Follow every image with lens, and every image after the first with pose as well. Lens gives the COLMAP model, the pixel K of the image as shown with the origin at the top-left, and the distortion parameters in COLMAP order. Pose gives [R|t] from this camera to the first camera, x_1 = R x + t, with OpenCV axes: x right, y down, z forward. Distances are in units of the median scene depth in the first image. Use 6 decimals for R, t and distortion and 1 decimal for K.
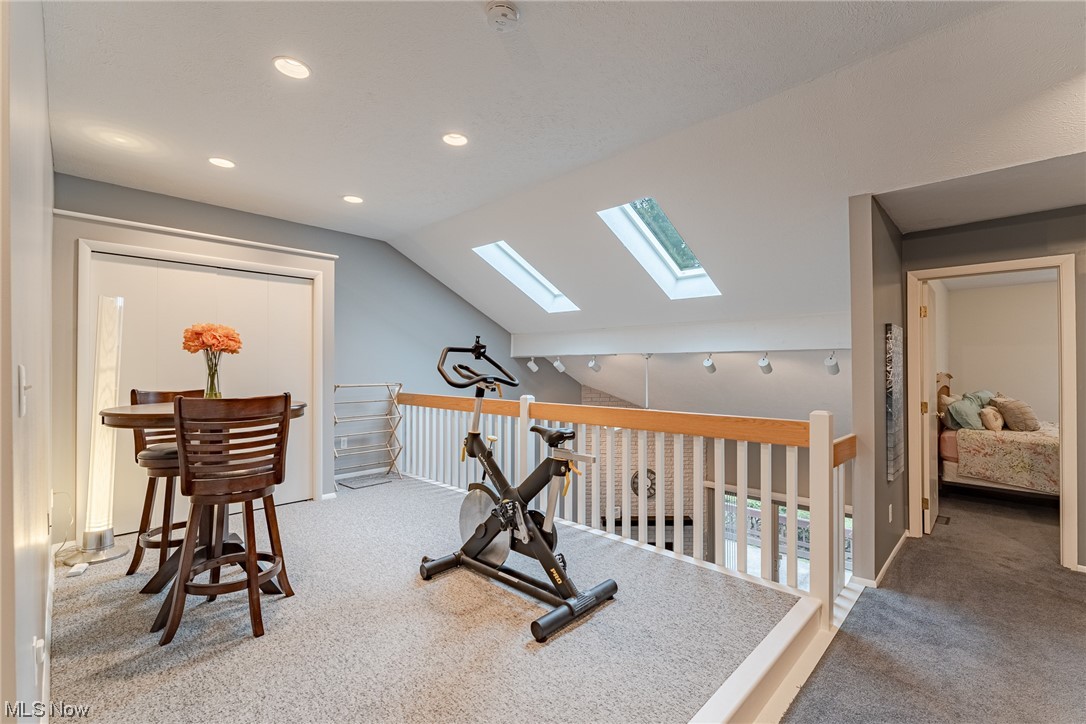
lens RADIAL K [[474.3, 0, 543.0], [0, 474.3, 365.8], [0, 0, 1]] dist [-0.001224, -0.000125]
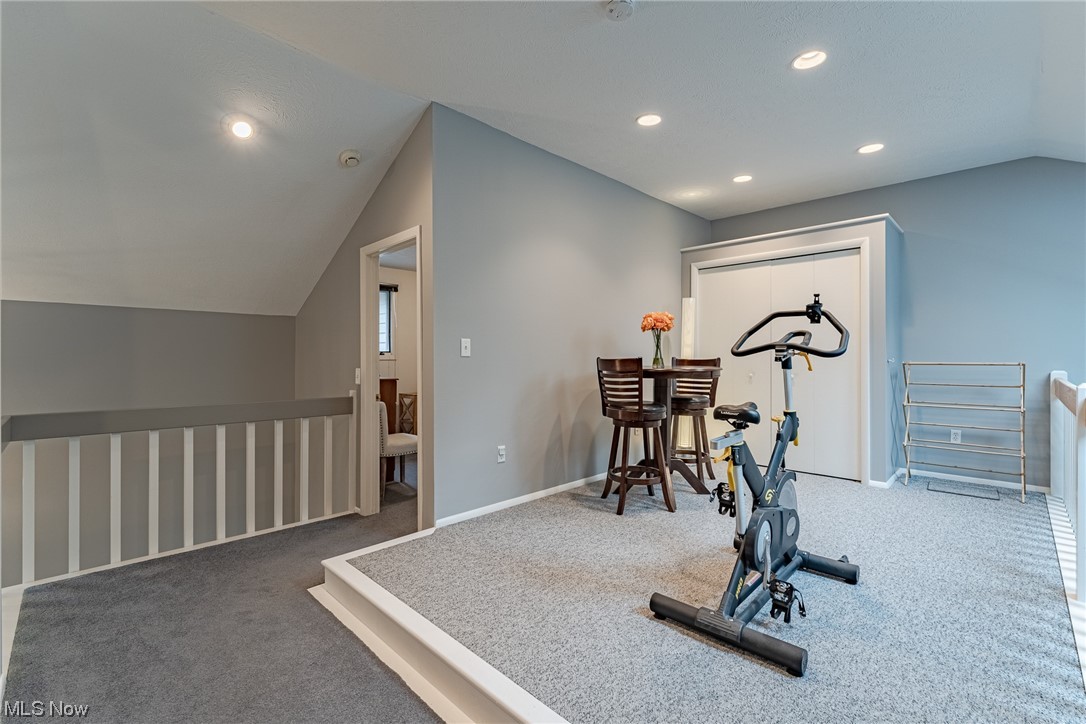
lens RADIAL K [[479.5, 0, 547.3], [0, 479.5, 357.2], [0, 0, 1]] dist [-0.000255, 0.000228]
pose [[-0.002395, 0.005729, -0.999981, 0.650342], [0.007643, 0.999954, 0.005710, 0.034079], [0.999968, -0.007629, -0.002439, 0.530420]]
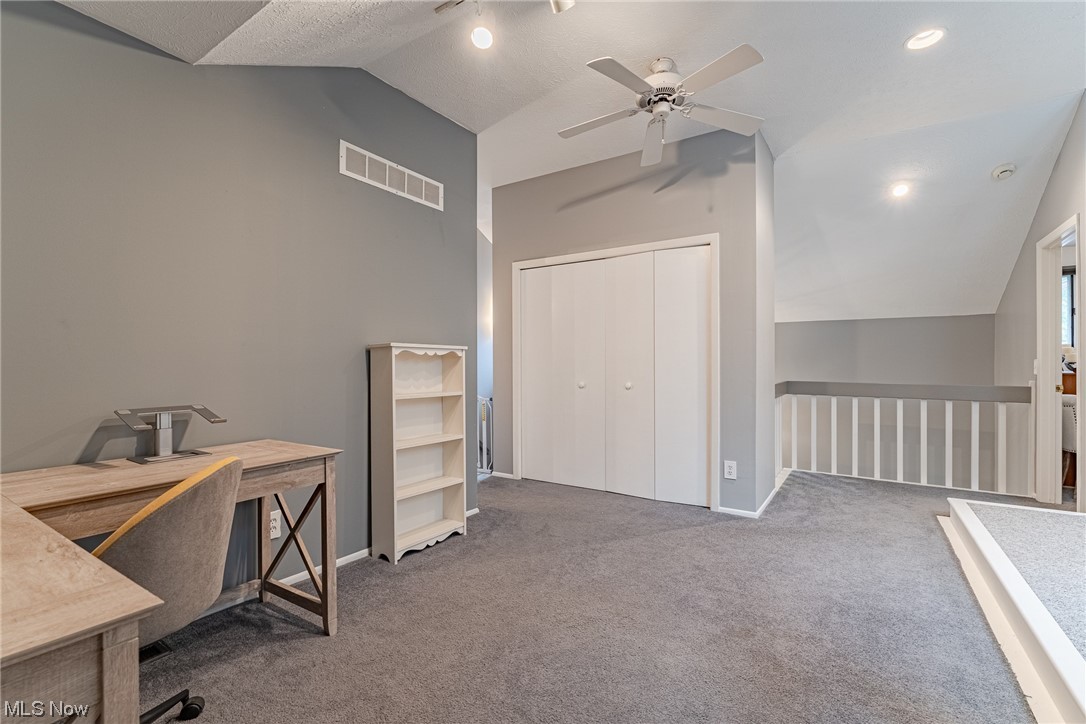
lens RADIAL K [[479.5, 0, 547.3], [0, 479.5, 357.2], [0, 0, 1]] dist [-0.000255, 0.000228]
pose [[-0.980359, 0.002847, -0.197201, 0.972484], [0.006728, 0.999797, -0.019015, 0.080319], [0.197106, -0.019969, -0.980179, 1.084152]]
